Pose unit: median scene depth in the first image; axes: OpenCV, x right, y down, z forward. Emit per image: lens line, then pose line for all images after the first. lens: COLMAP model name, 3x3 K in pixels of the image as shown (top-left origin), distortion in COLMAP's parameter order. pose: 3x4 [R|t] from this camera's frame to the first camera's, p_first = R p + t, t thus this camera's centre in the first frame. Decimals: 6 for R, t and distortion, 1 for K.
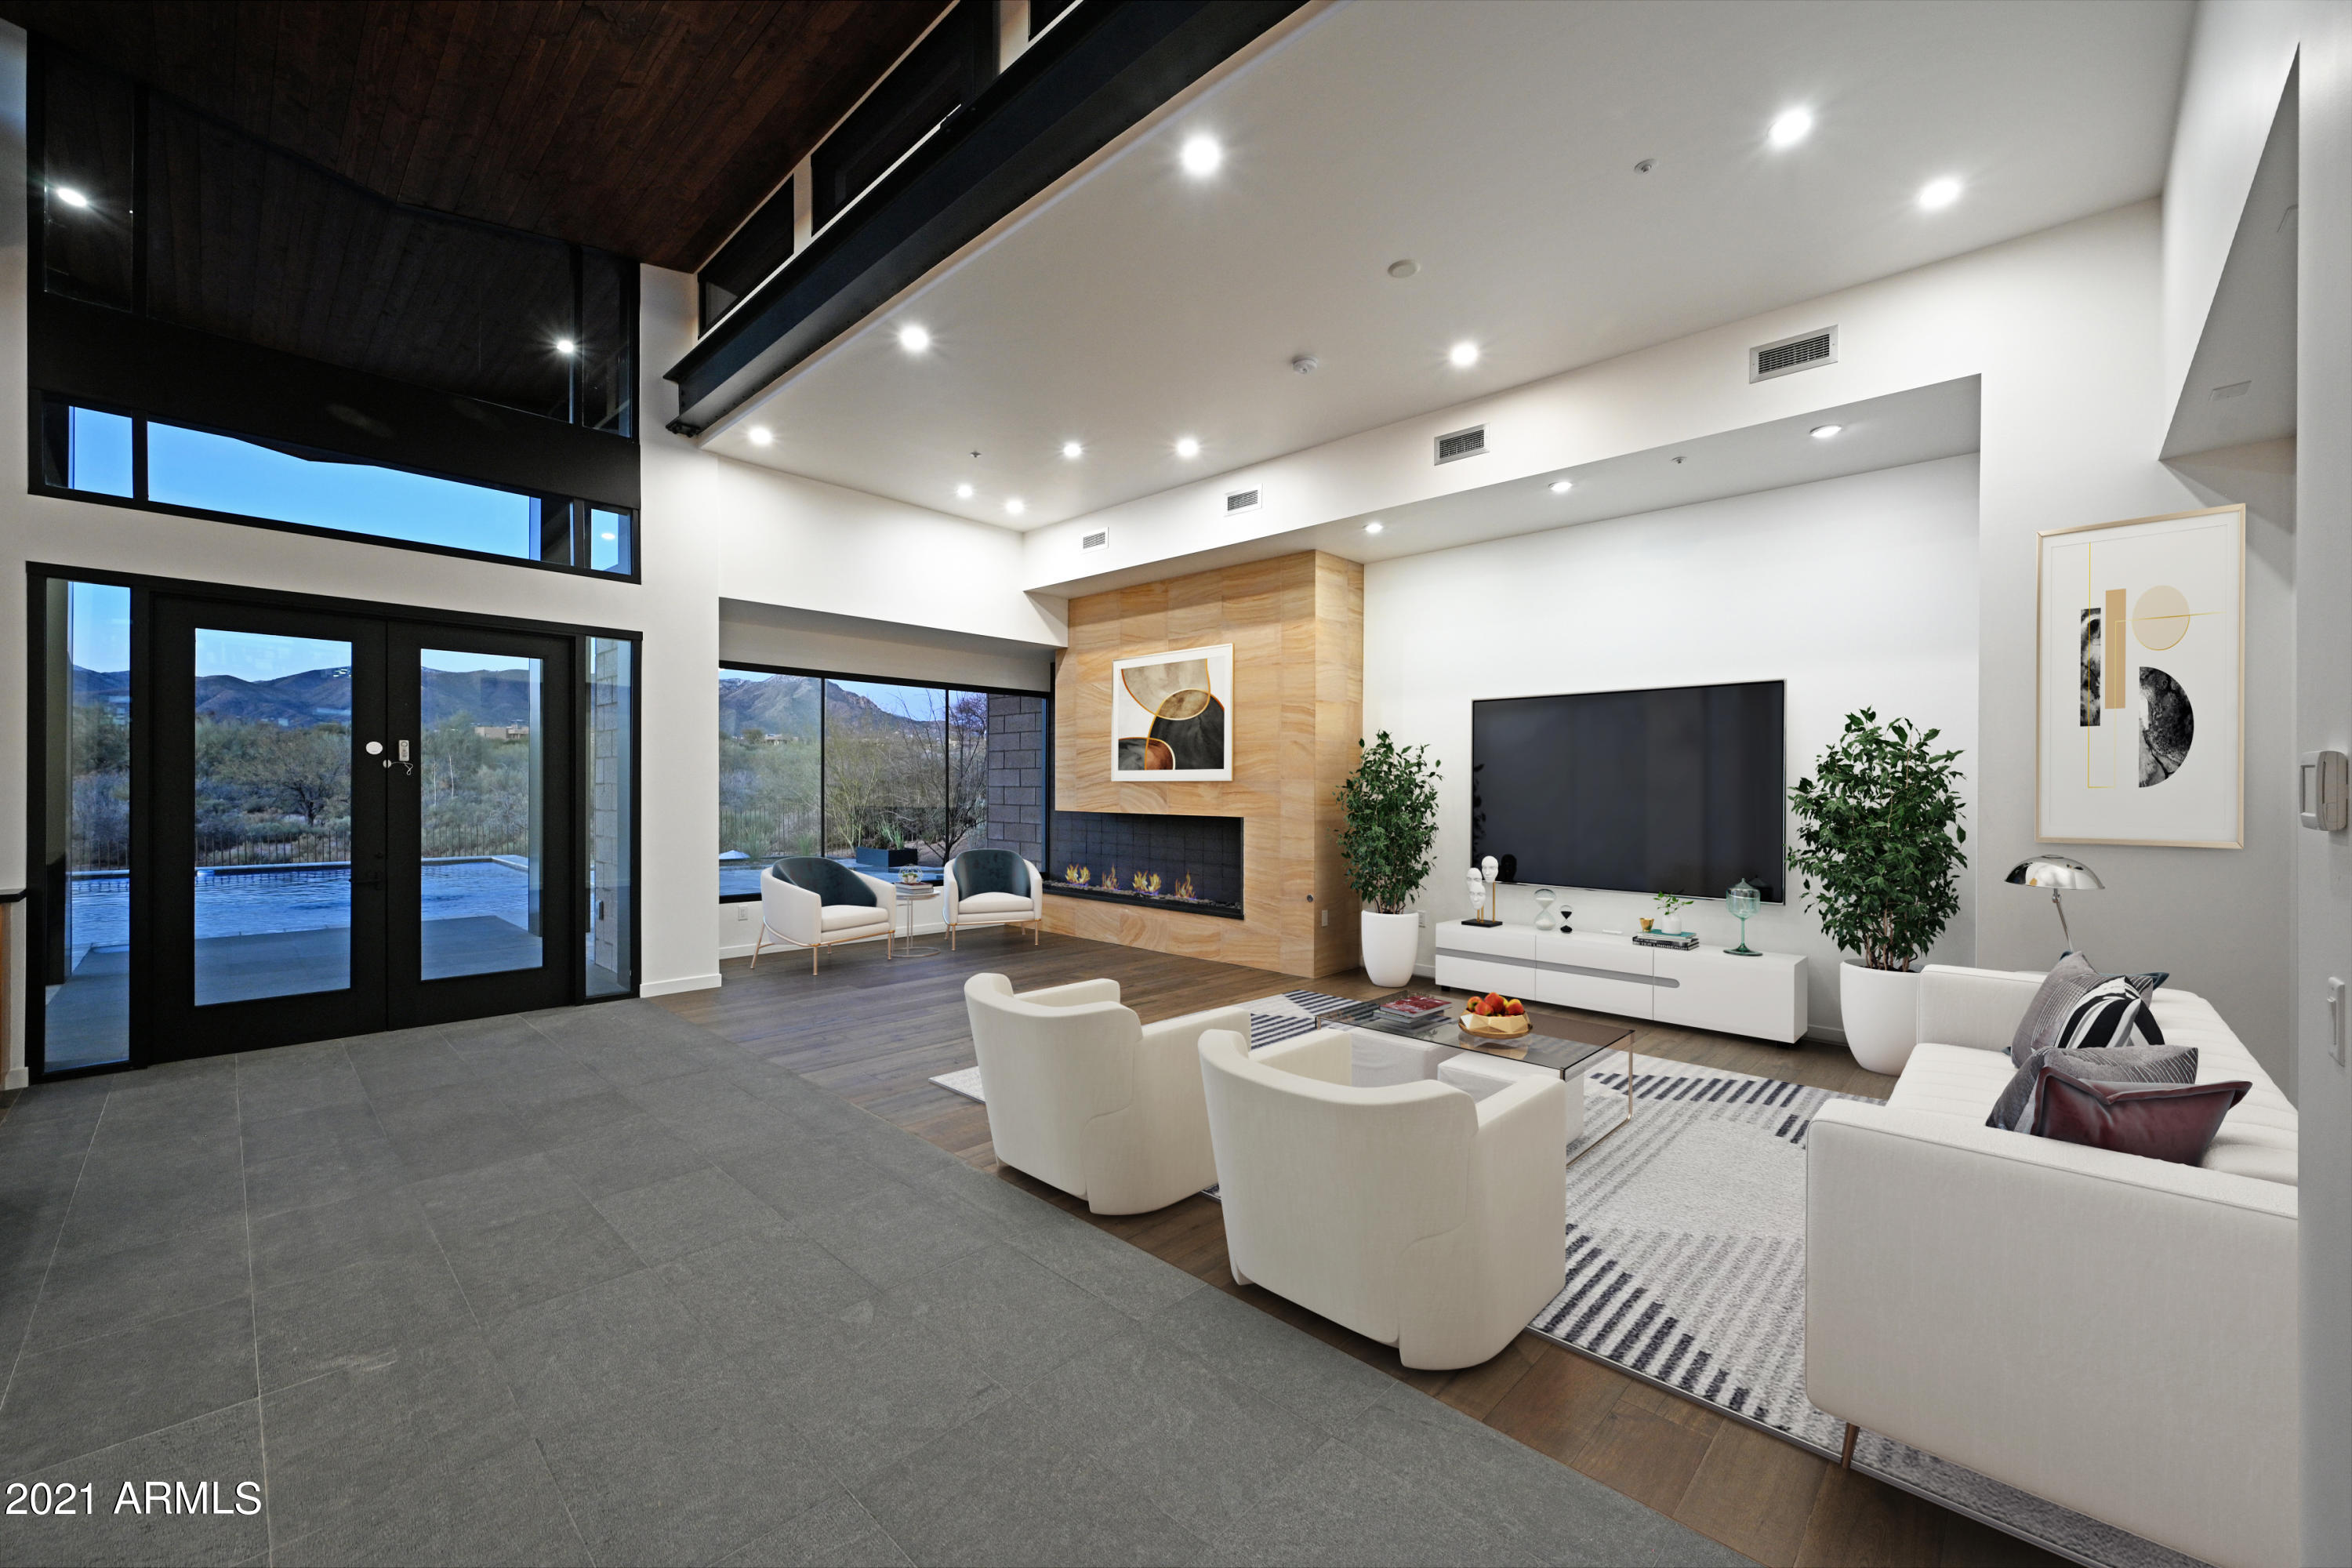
lens RADIAL K [[928.2, 0, 1172.8], [0, 928.2, 793.6], [0, 0, 1]] dist [-0.001141, 0.000056]
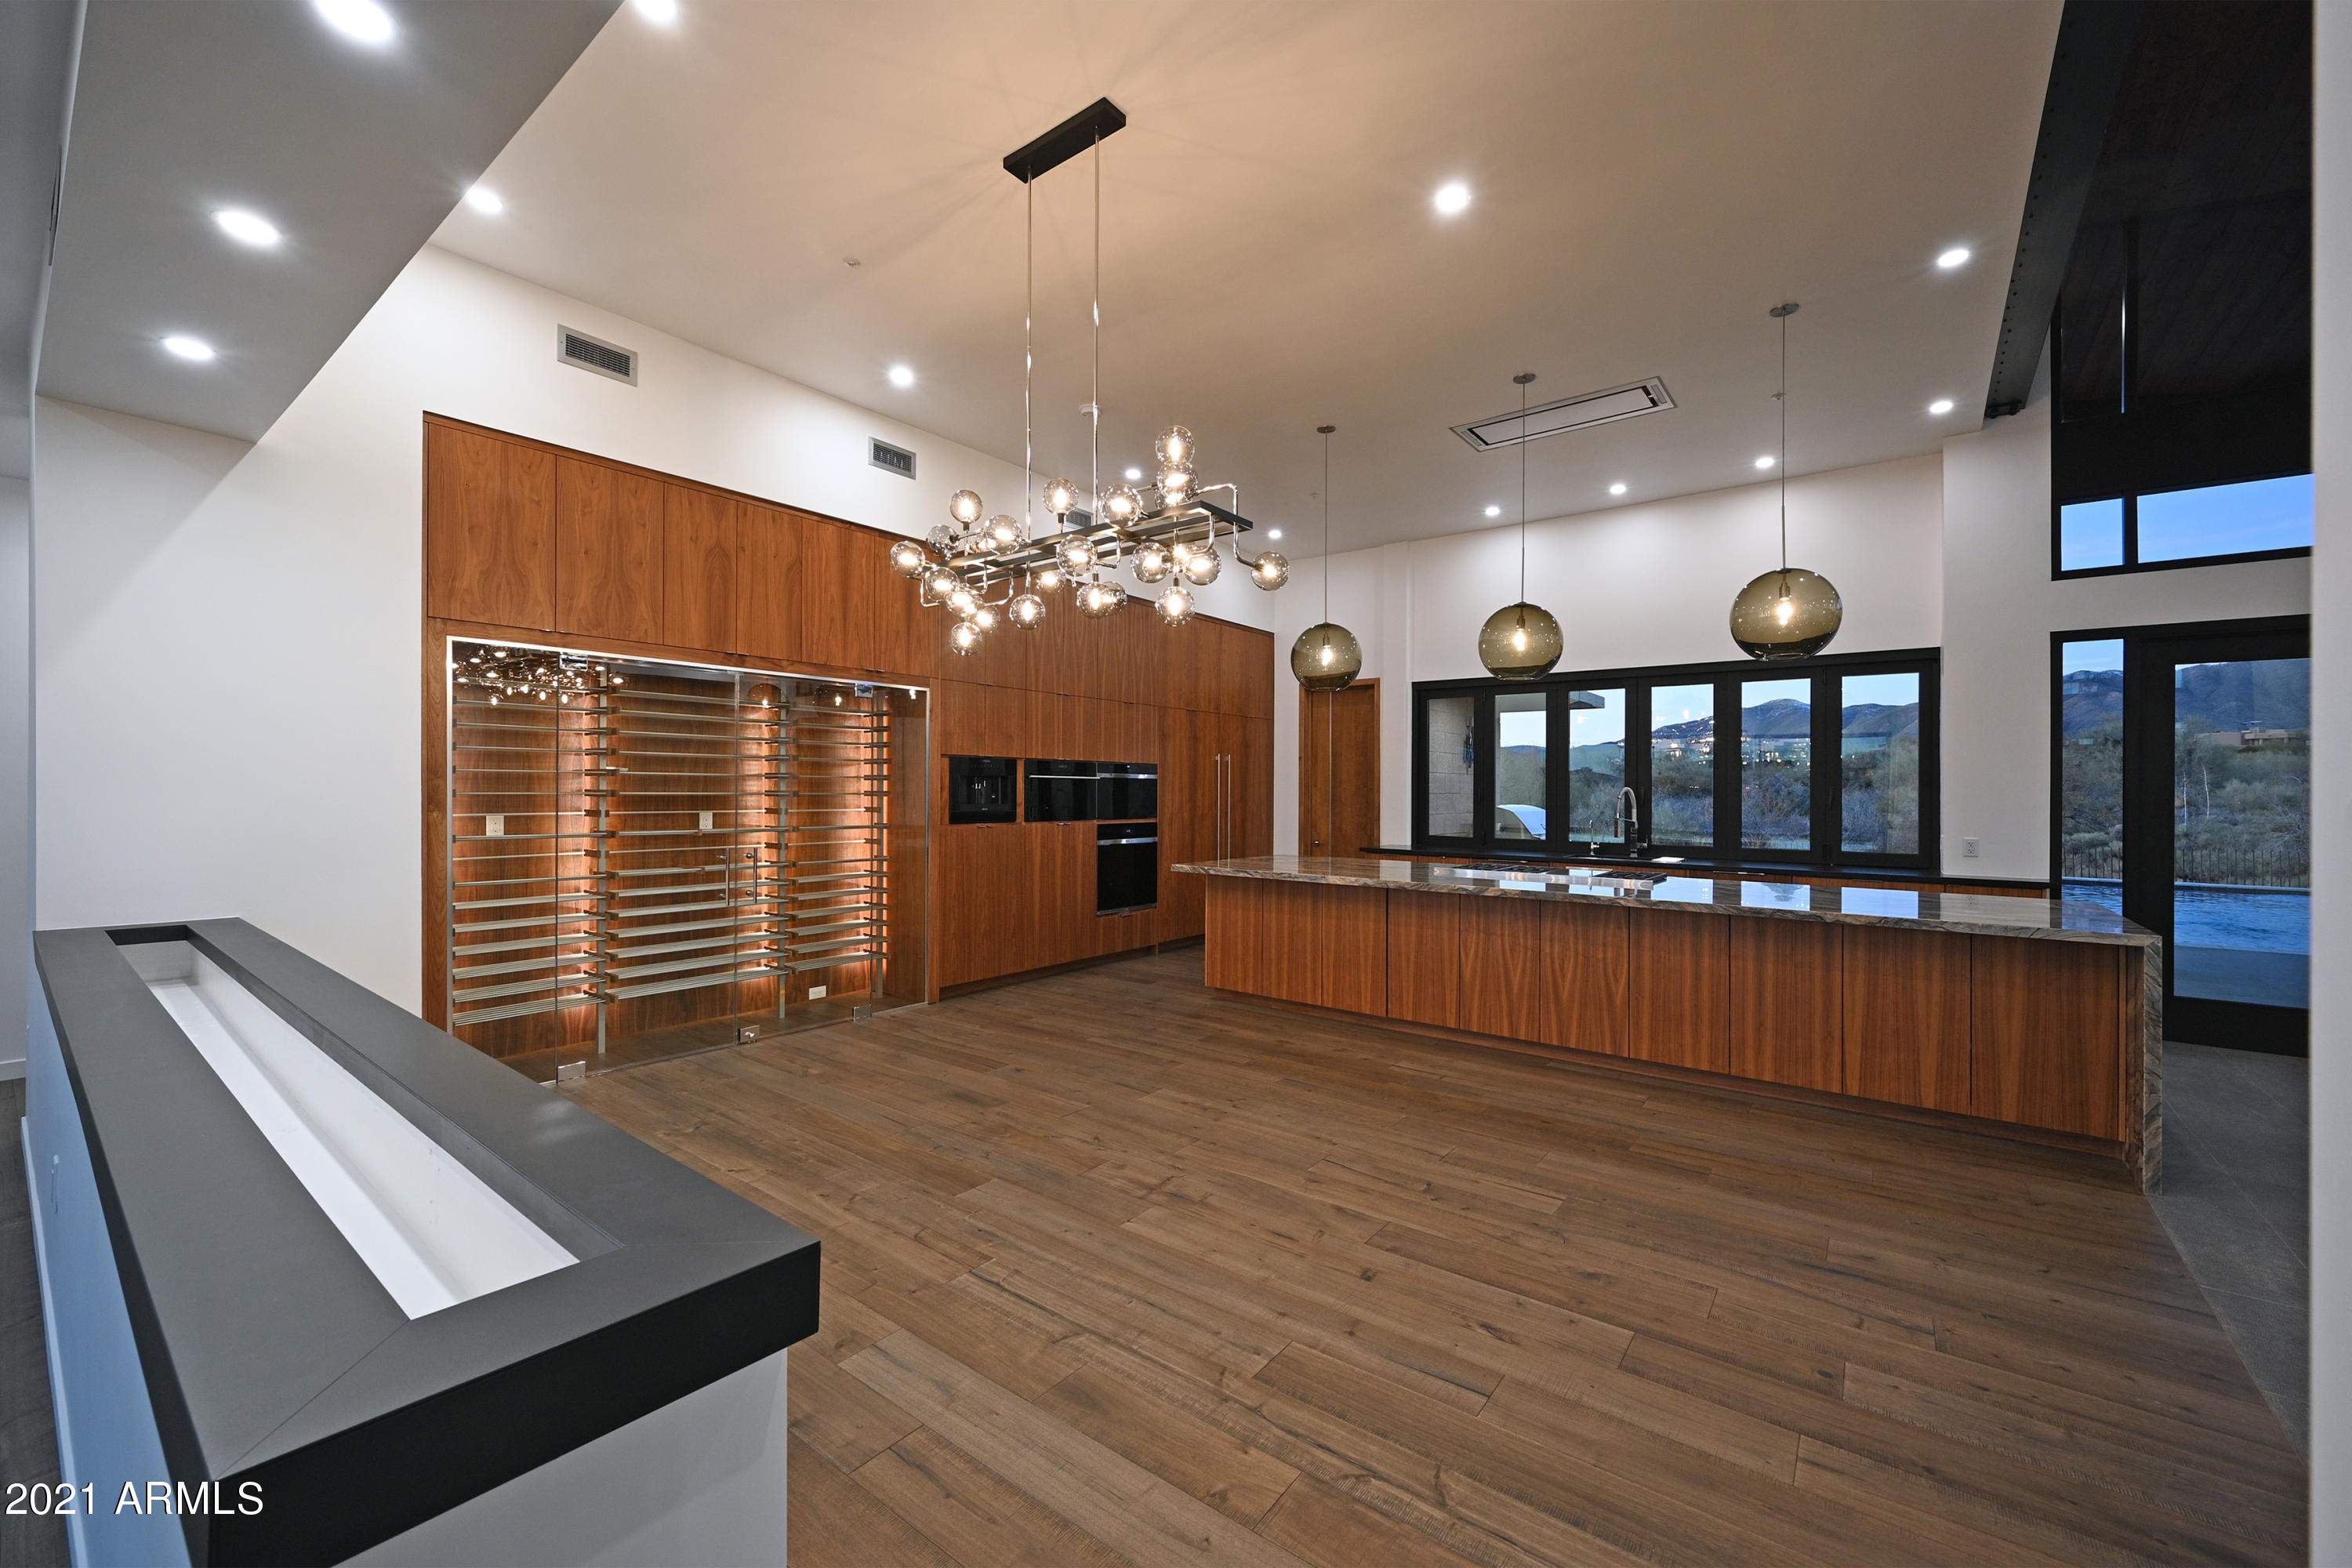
lens RADIAL K [[928.2, 0, 1155.1], [0, 928.2, 790.1], [0, 0, 1]] dist [-0.001141, 0.000056]
pose [[0.091166, -0.005004, -0.995823, -0.028629], [-0.015147, 0.999865, -0.006411, 0.002523], [0.995720, 0.015668, 0.091078, -0.303058]]
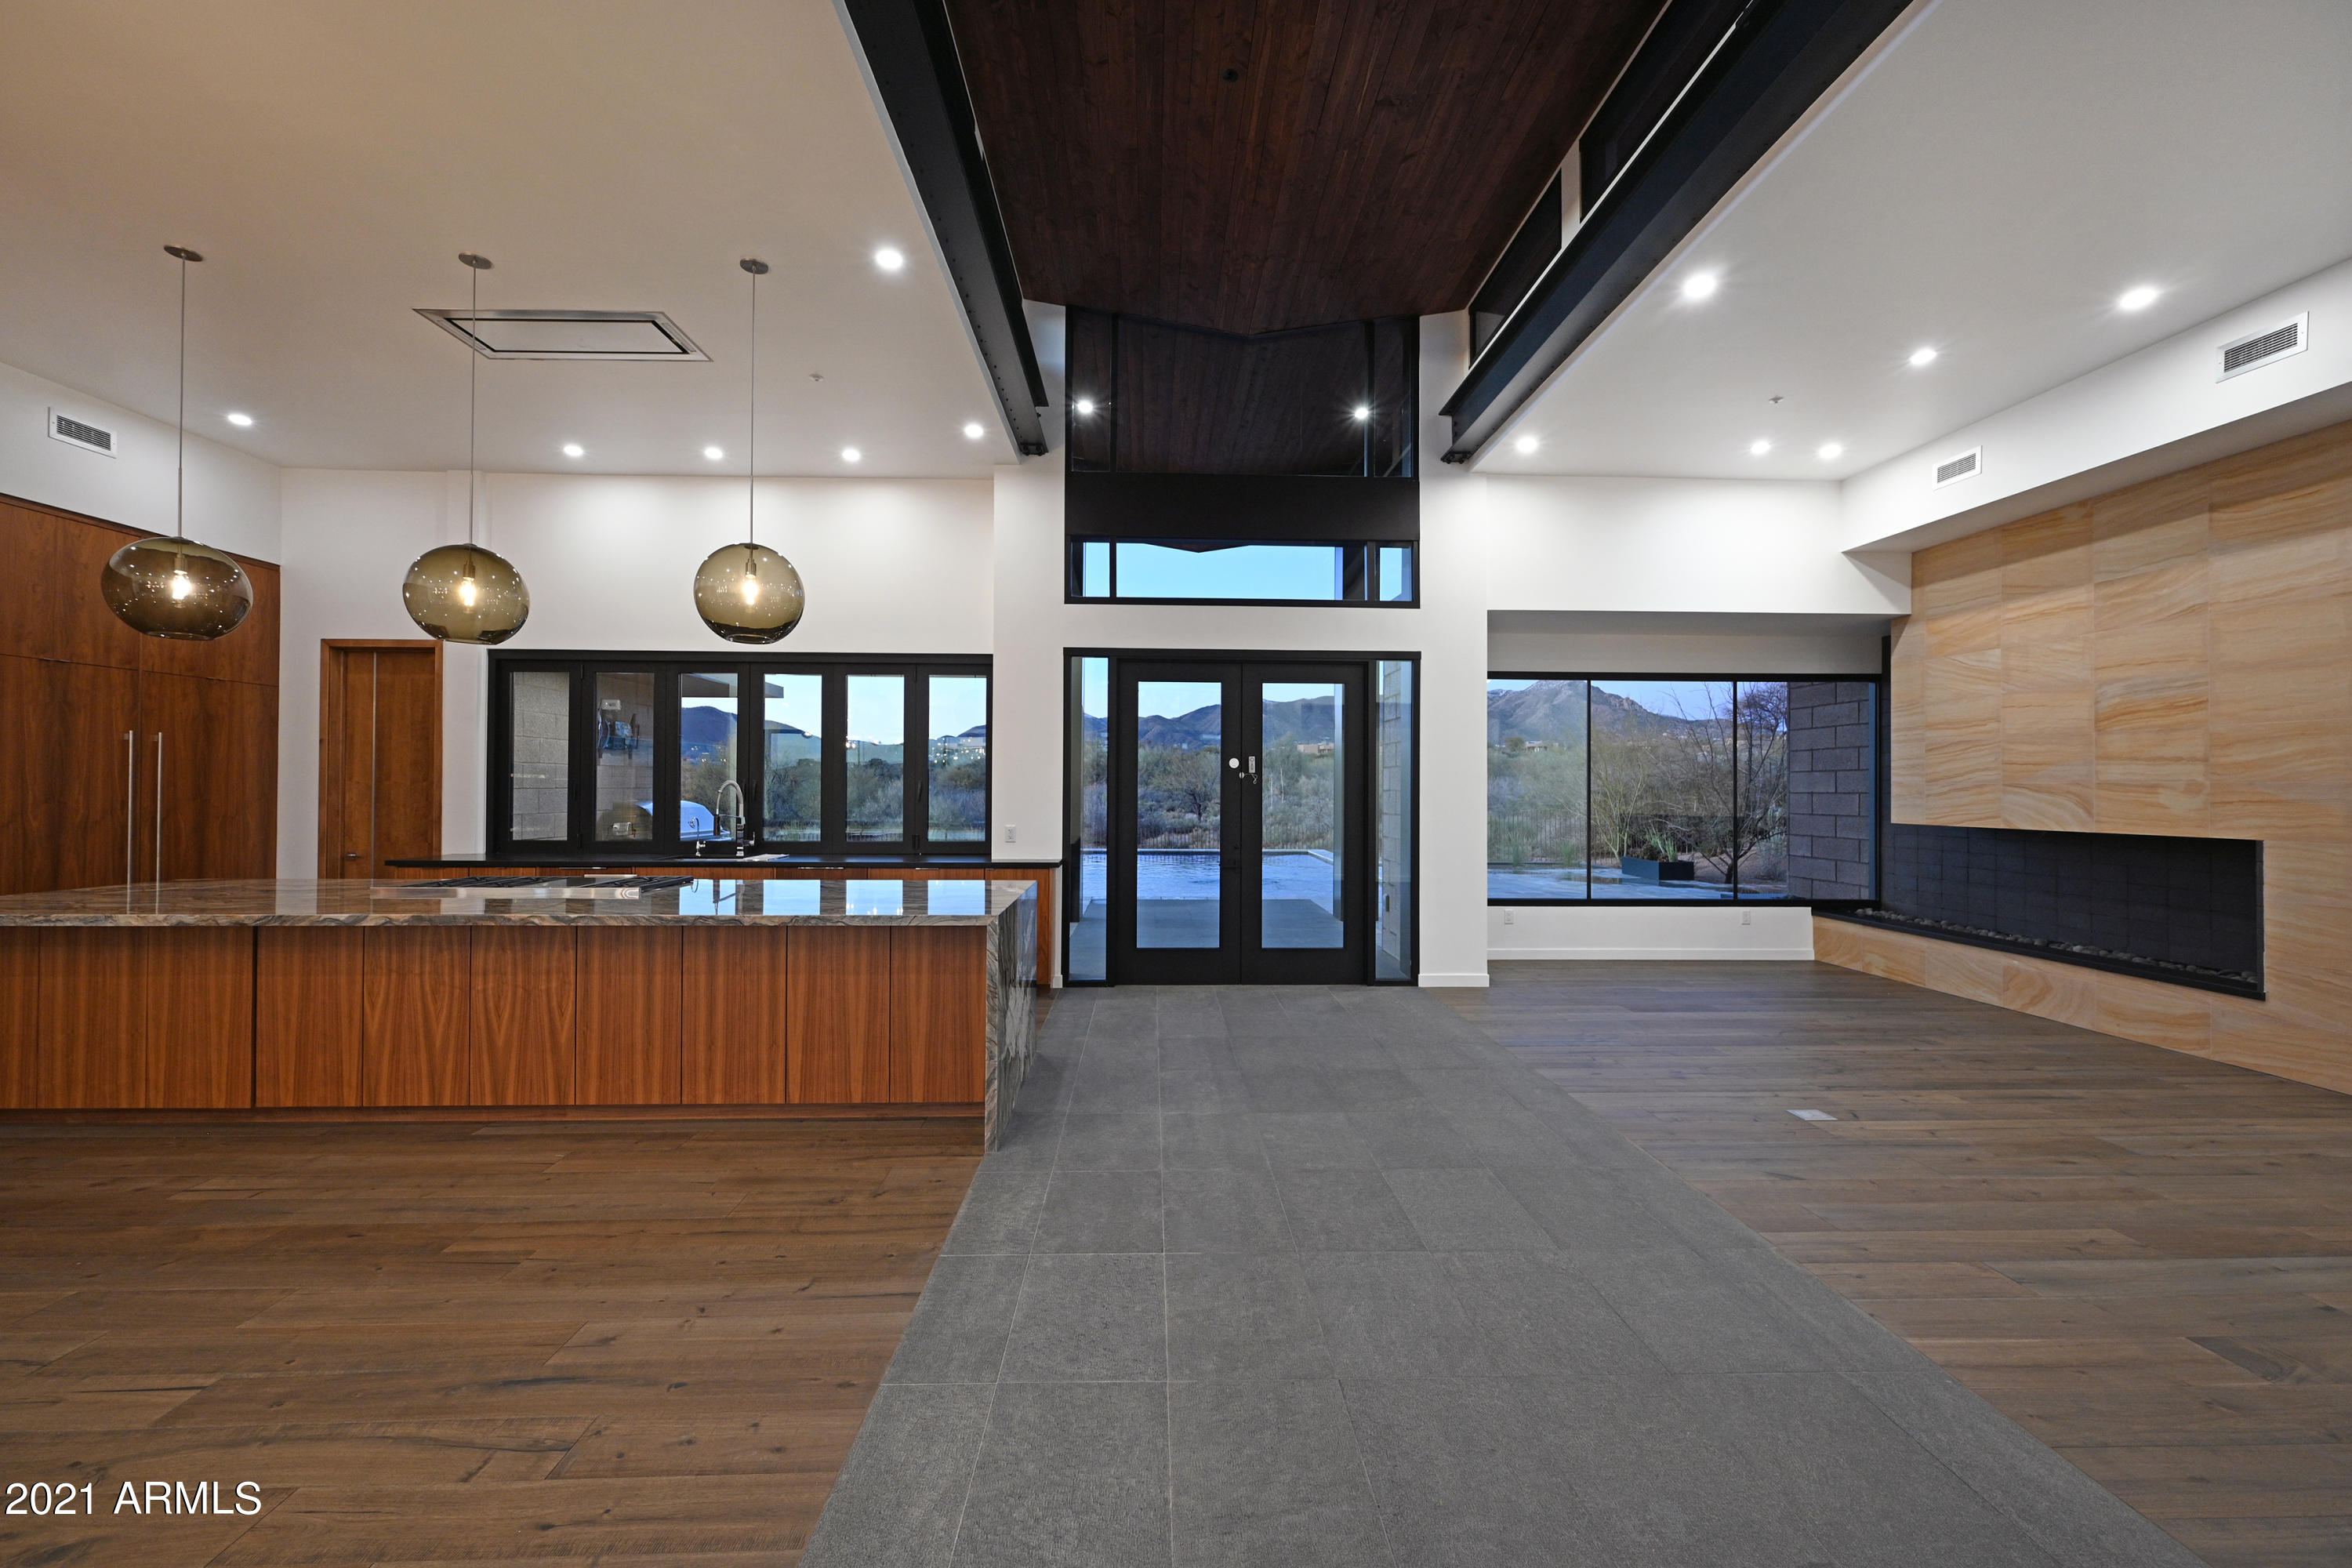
lens RADIAL K [[928.2, 0, 1173.6], [0, 928.2, 785.6], [0, 0, 1]] dist [-0.001141, 0.000056]
pose [[0.712783, -0.005681, -0.701361, -0.015135], [-0.005005, 0.999901, -0.013185, -0.000524], [0.701367, 0.012909, 0.712684, 0.020308]]
